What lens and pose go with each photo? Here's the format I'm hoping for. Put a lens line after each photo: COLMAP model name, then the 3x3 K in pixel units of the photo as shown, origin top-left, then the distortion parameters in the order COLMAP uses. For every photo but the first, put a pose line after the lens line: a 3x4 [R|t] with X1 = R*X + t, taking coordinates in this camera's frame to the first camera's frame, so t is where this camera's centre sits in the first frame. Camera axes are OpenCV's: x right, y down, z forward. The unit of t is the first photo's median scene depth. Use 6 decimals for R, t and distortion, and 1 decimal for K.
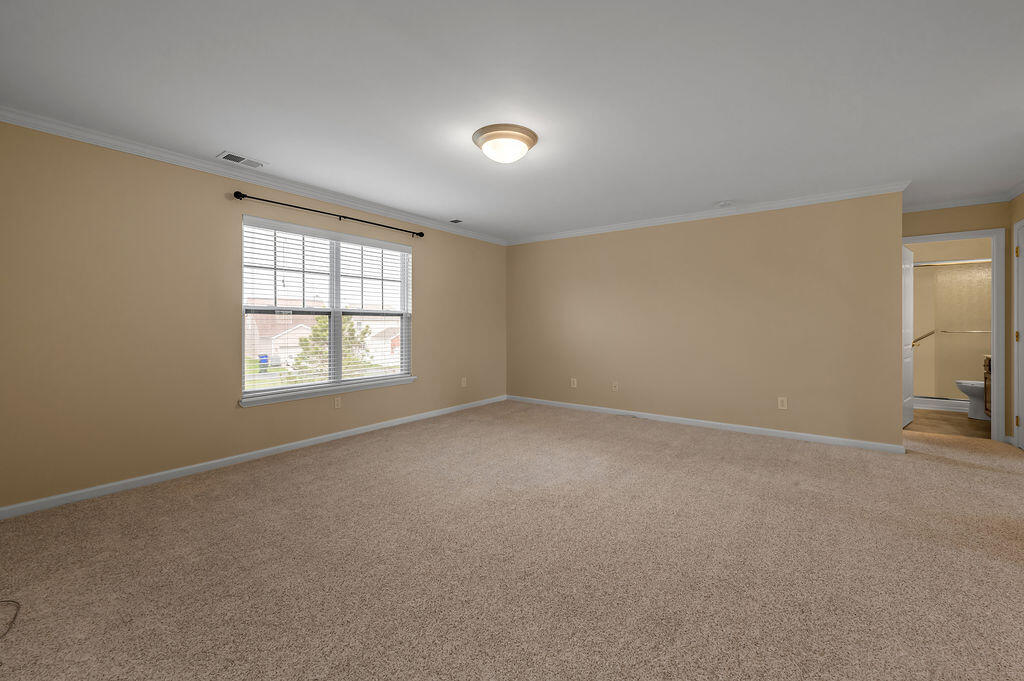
lens RADIAL K [[413.2, 0, 529.5], [0, 413.2, 323.5], [0, 0, 1]] dist [-0.001804, -0.000066]
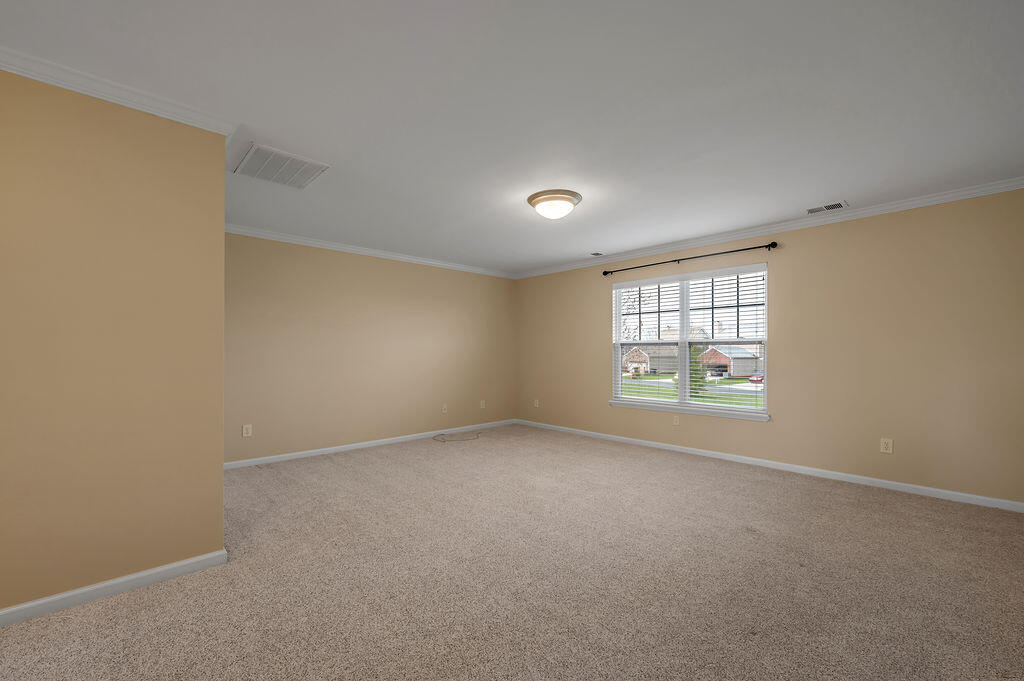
lens RADIAL K [[413.2, 0, 506.2], [0, 413.2, 348.5], [0, 0, 1]] dist [-0.001804, -0.000066]
pose [[-0.193187, -0.023877, -0.980871, 0.753598], [-0.006089, 0.999714, -0.023136, 0.018588], [0.981143, 0.001503, -0.193277, 0.734980]]
